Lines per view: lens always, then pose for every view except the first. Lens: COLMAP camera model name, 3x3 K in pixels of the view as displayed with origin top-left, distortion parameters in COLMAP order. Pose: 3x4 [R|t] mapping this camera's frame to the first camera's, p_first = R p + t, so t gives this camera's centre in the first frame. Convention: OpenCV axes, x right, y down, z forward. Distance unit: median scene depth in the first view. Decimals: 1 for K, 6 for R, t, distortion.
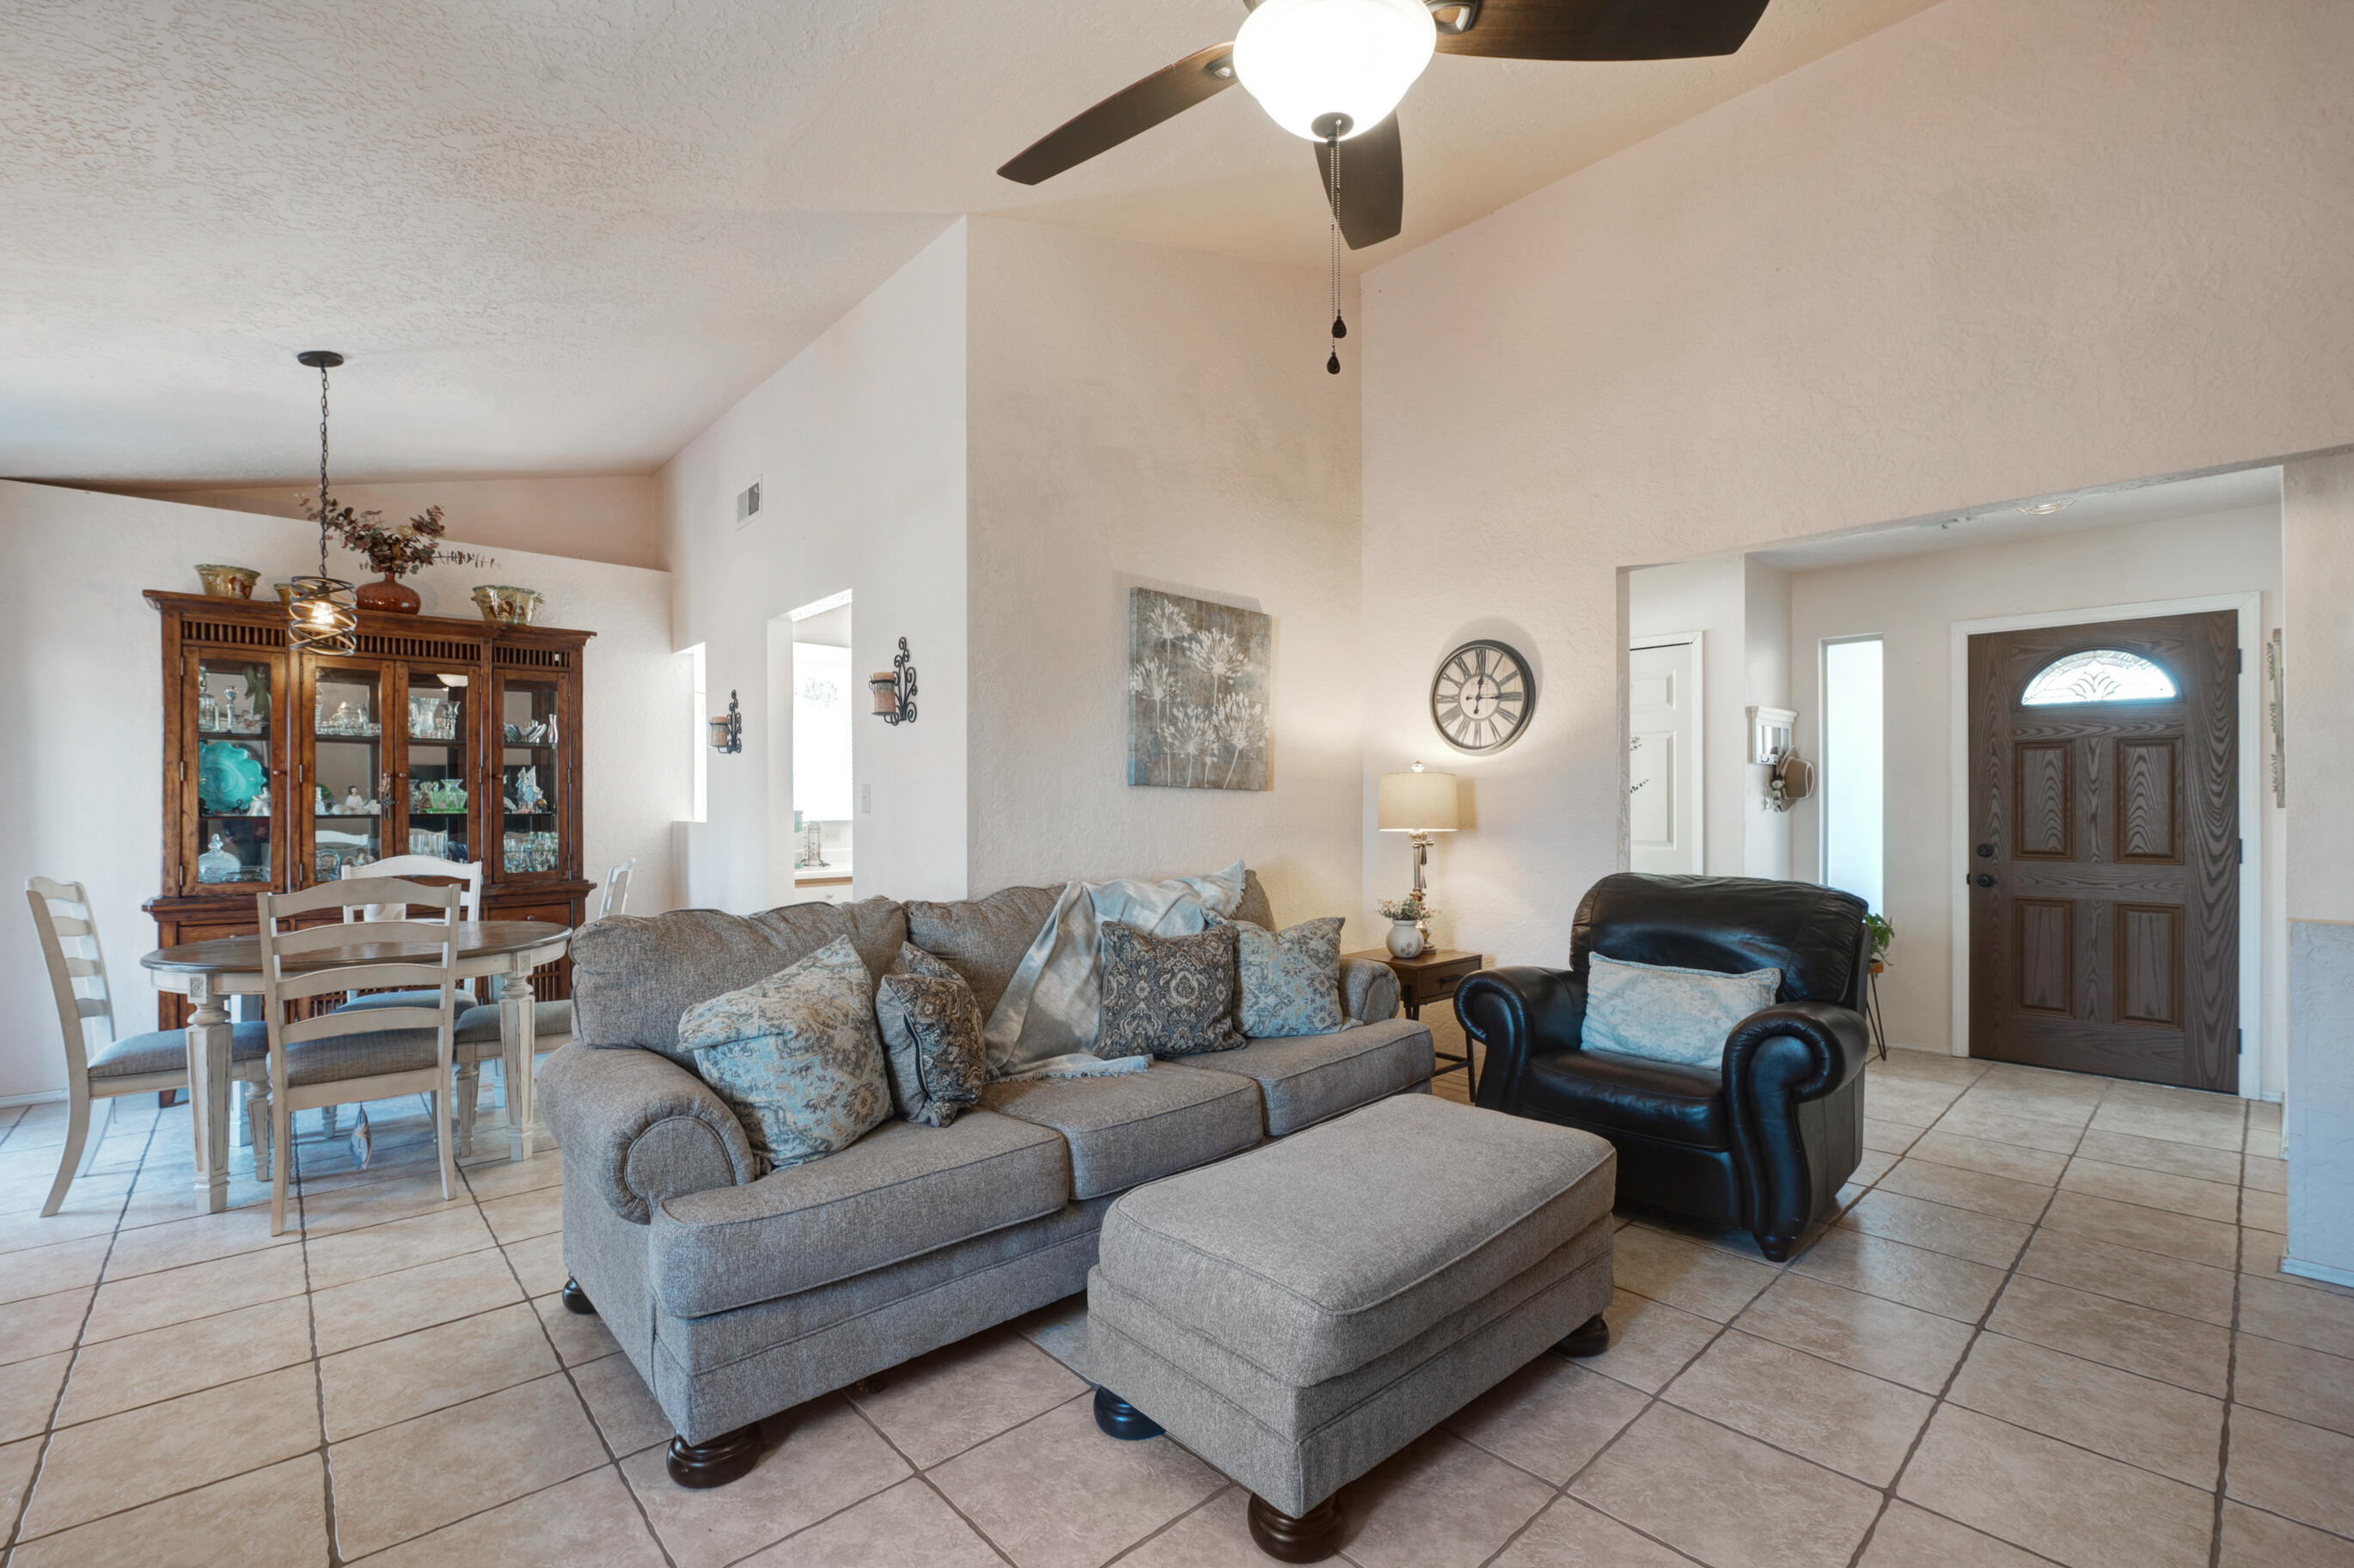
lens RADIAL K [[1012.9, 0, 1183.0], [0, 1012.9, 803.7], [0, 0, 1]] dist [-0.012554, -0.001329]
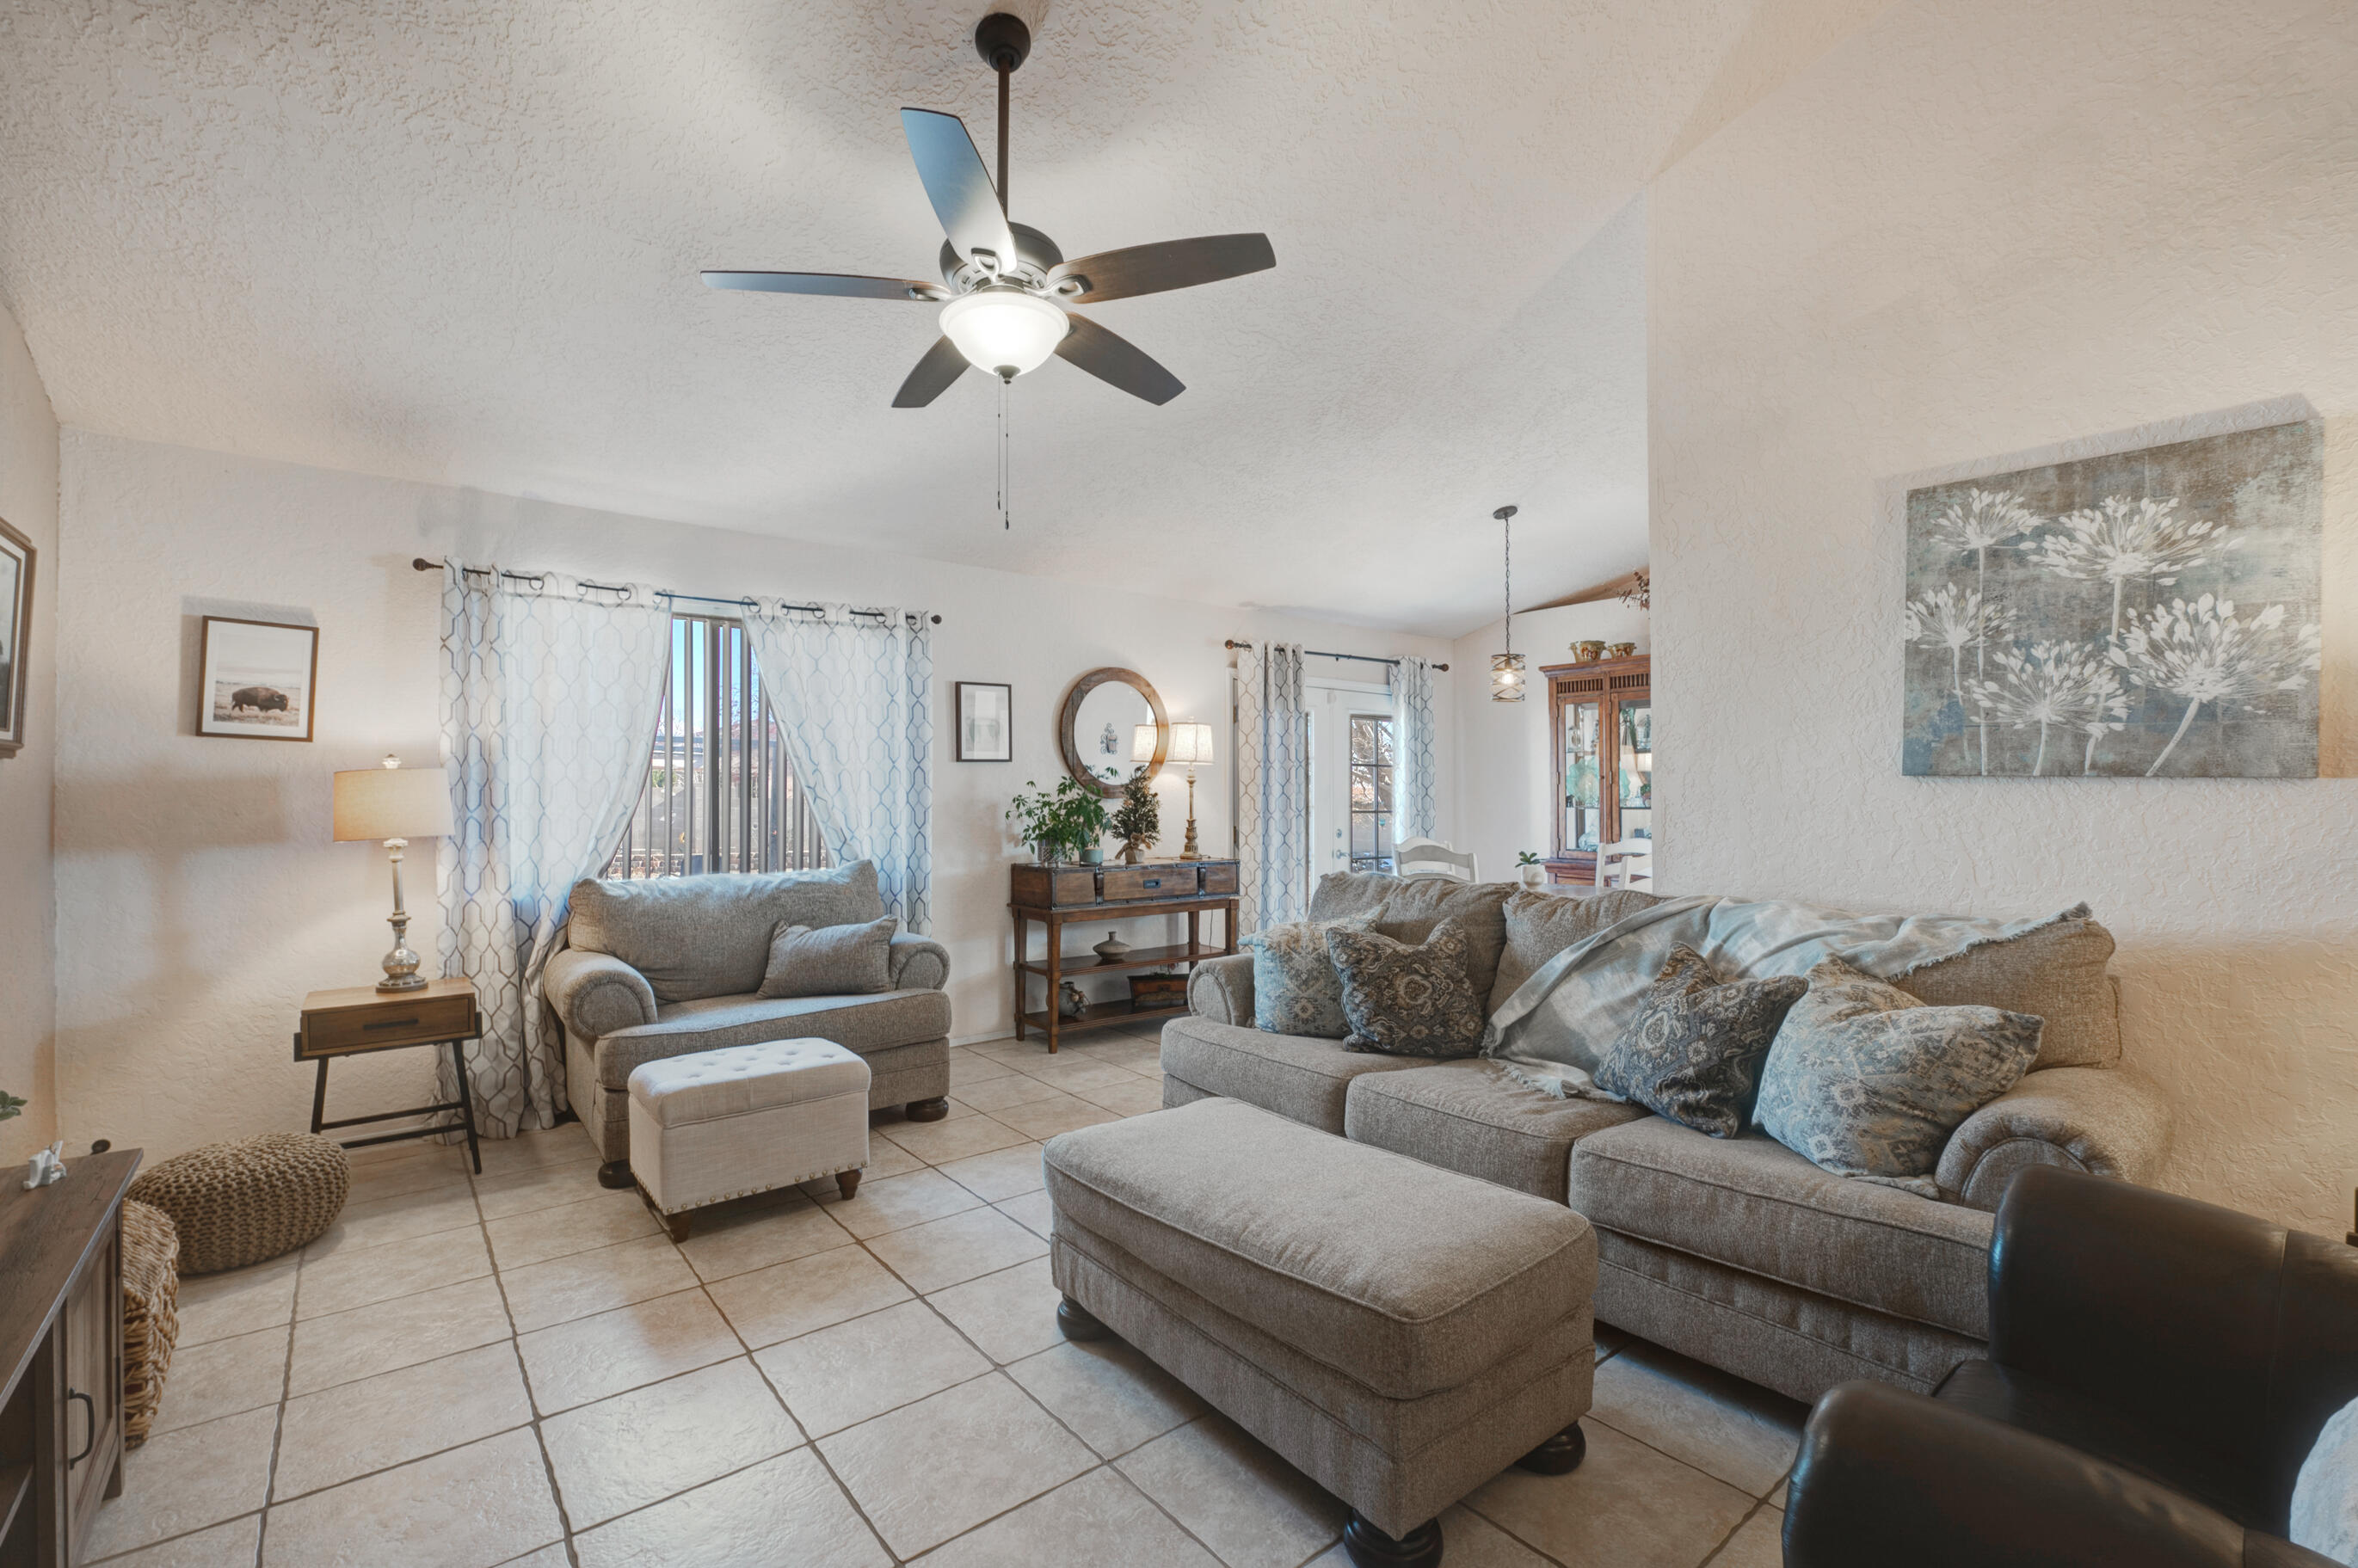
lens RADIAL K [[1014.7, 0, 1171.0], [0, 1014.7, 788.1], [0, 0, 1]] dist [-0.012554, -0.001329]
pose [[-0.070176, -0.008054, -0.997502, 0.626743], [0.001502, 0.999965, -0.008180, -0.004641], [0.997533, -0.002072, -0.070162, 0.501233]]
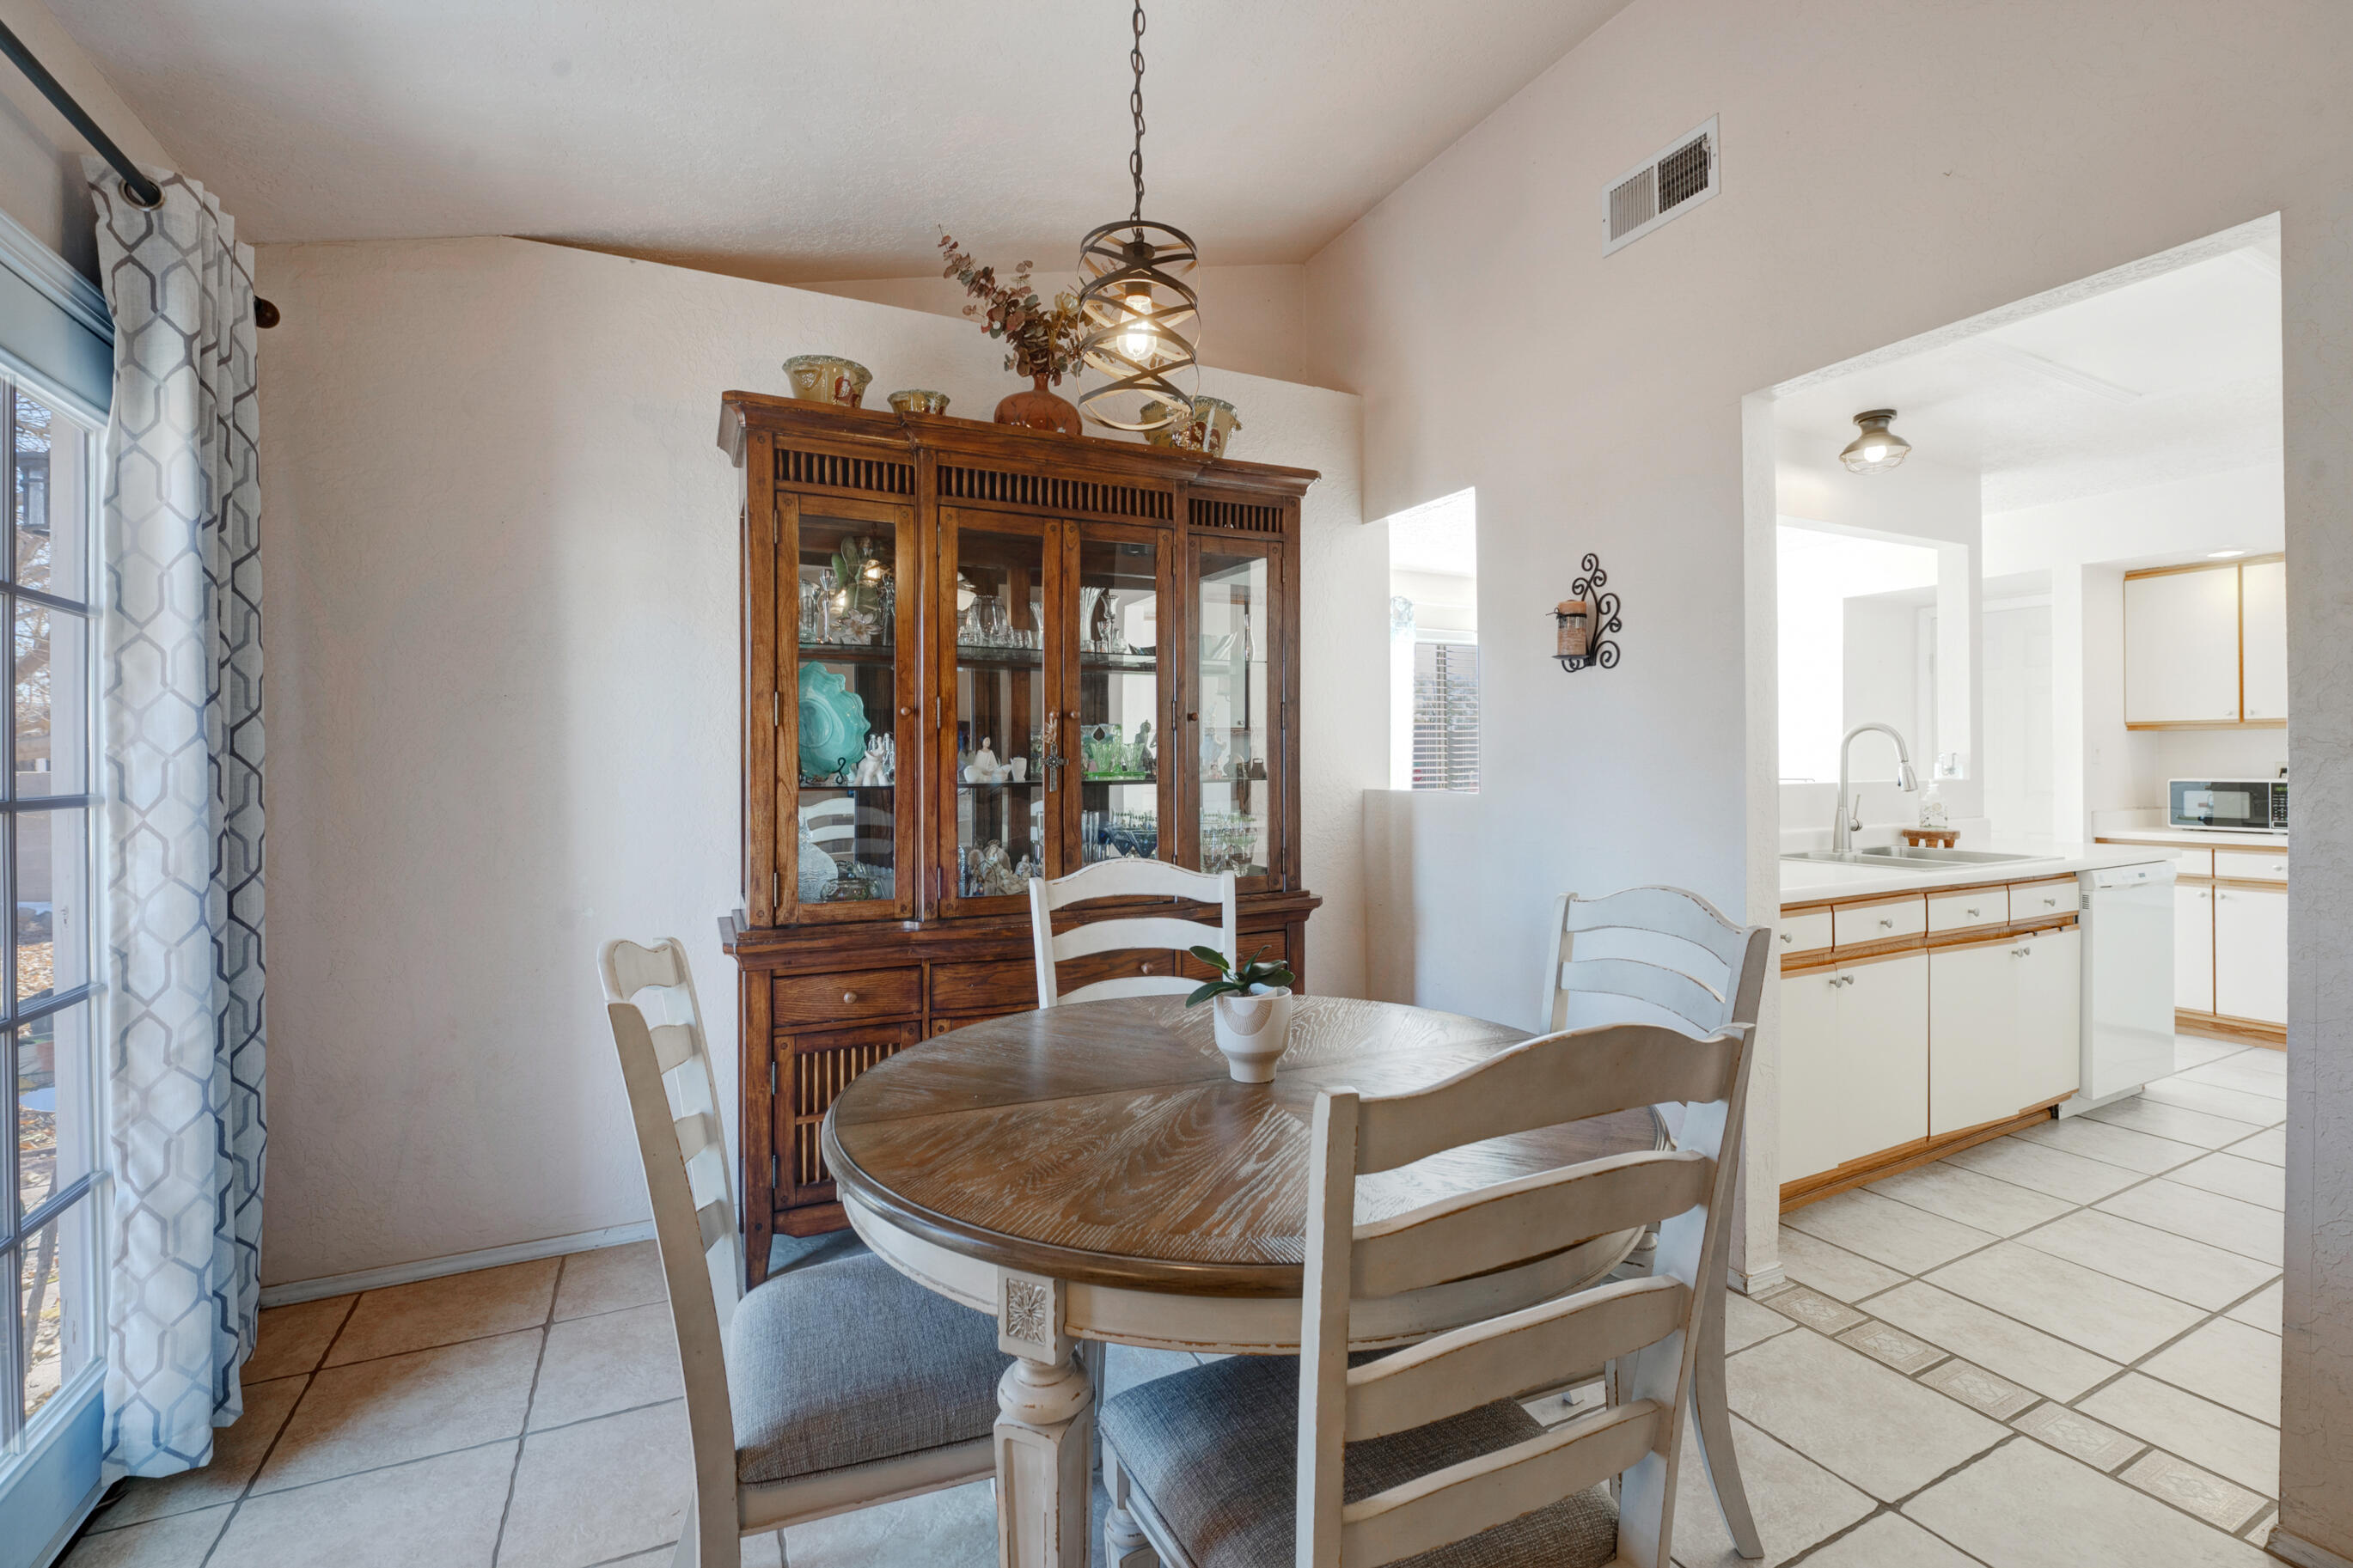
lens RADIAL K [[1012.5, 0, 1177.6], [0, 1012.5, 762.9], [0, 0, 1]] dist [-0.012554, -0.001329]
pose [[0.961064, -0.001501, -0.276323, -0.589435], [0.002275, 0.999994, 0.002480, -0.001894], [0.276317, -0.003012, 0.961062, 0.480100]]
